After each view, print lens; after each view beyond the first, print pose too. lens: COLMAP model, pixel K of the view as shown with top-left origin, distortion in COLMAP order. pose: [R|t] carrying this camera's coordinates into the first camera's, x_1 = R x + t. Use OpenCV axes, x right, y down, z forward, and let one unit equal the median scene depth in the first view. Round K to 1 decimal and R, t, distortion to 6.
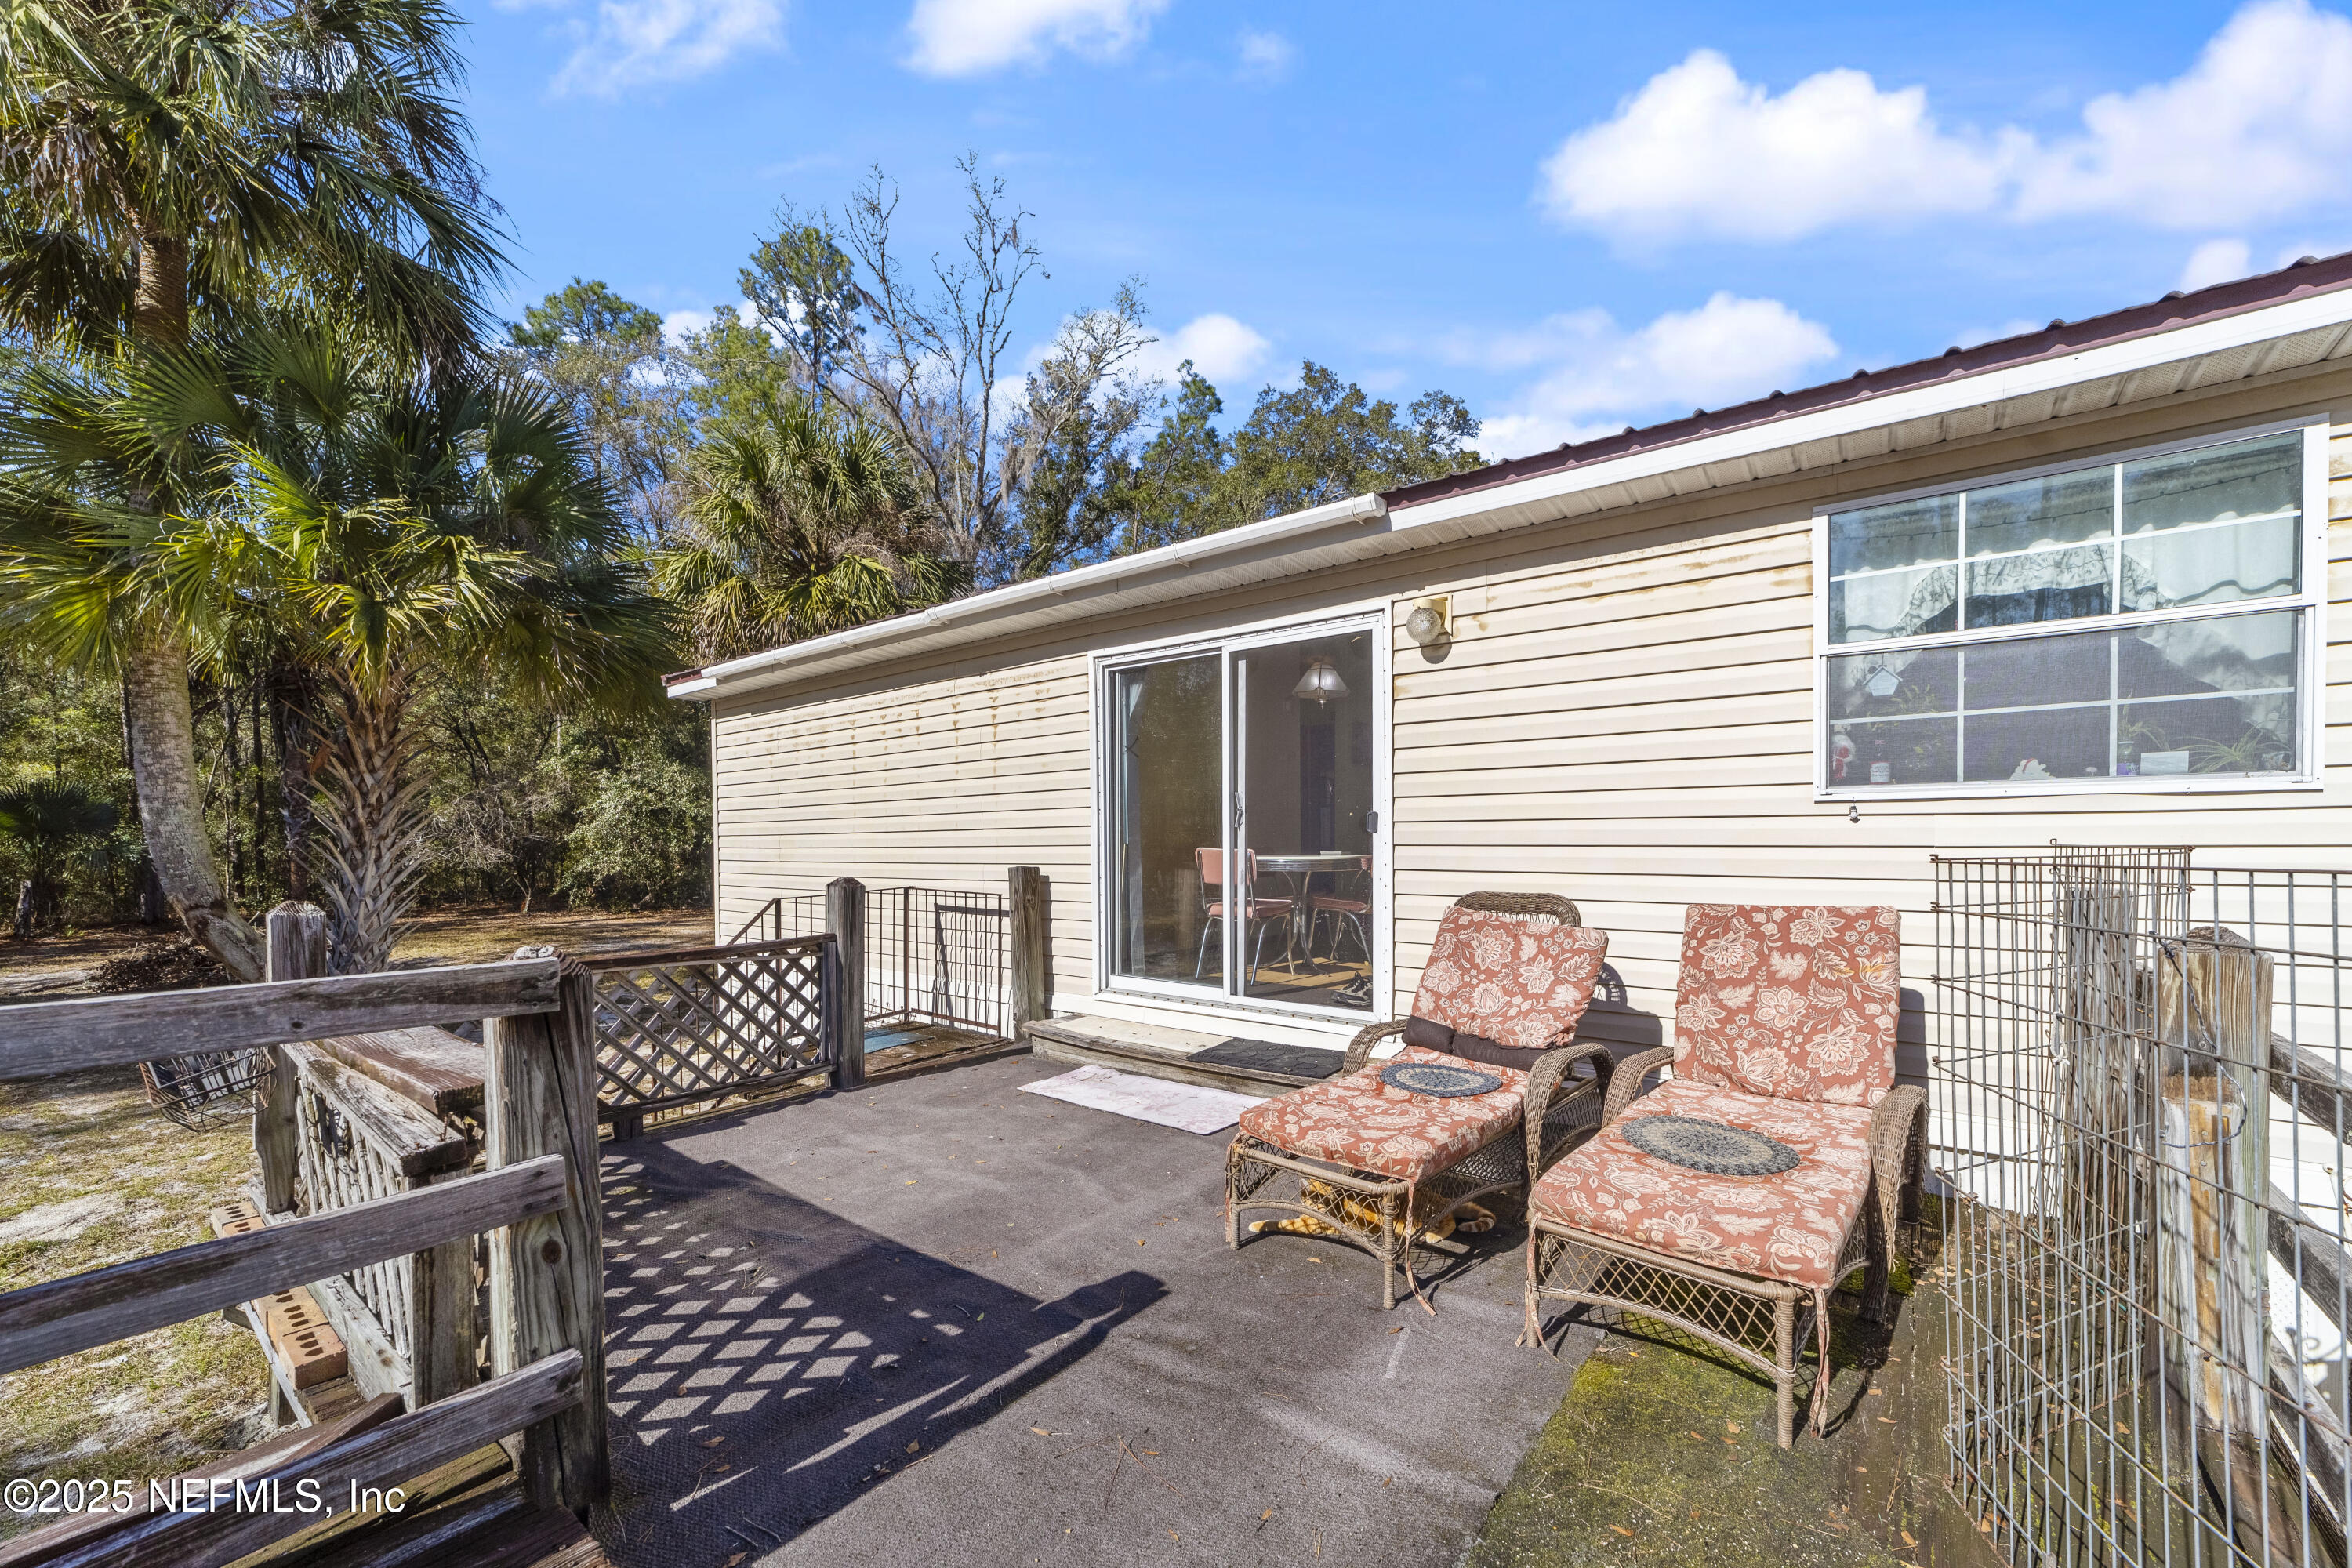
lens RADIAL K [[925.6, 0, 1183.2], [0, 925.6, 883.4], [0, 0, 1]] dist [-0.000267, 0.000051]
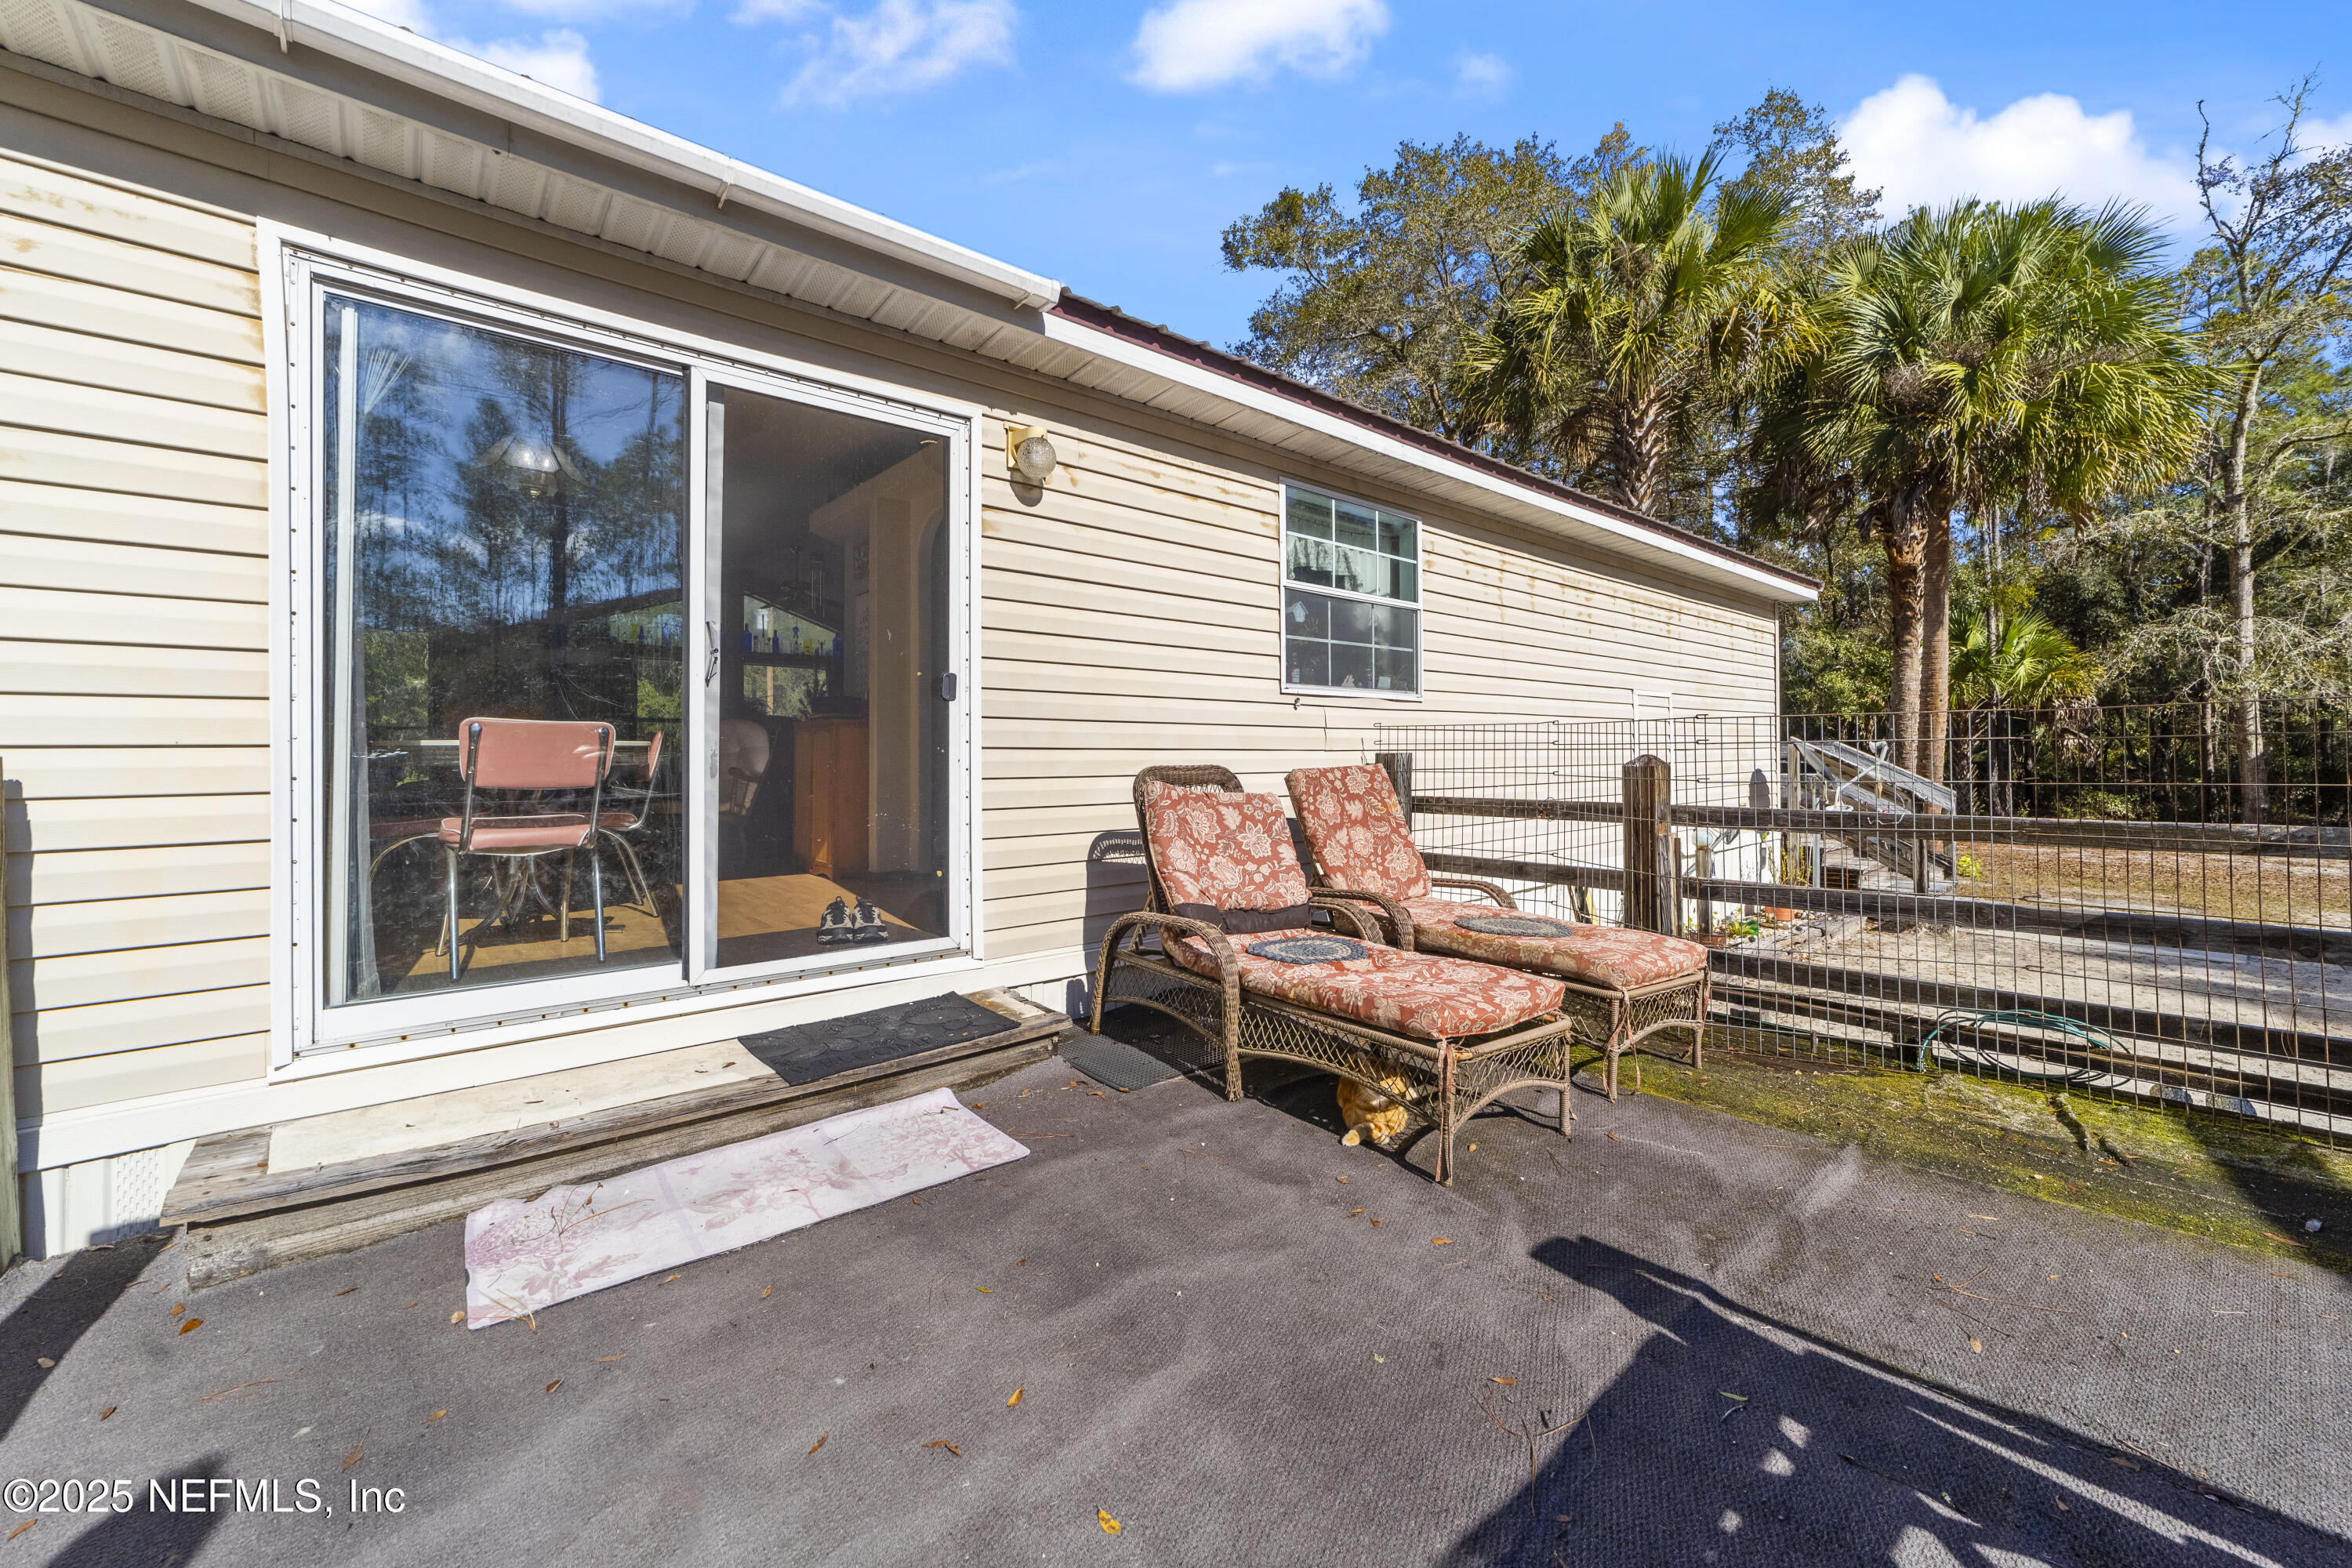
lens RADIAL K [[916.0, 0, 1164.3], [0, 916.0, 761.3], [0, 0, 1]] dist [-0.017997, 0.009573]
pose [[0.218188, -0.003563, 0.975900, -0.549456], [0.047197, 0.998862, -0.006905, 0.010078], [-0.974765, 0.047567, 0.218108, 0.736807]]
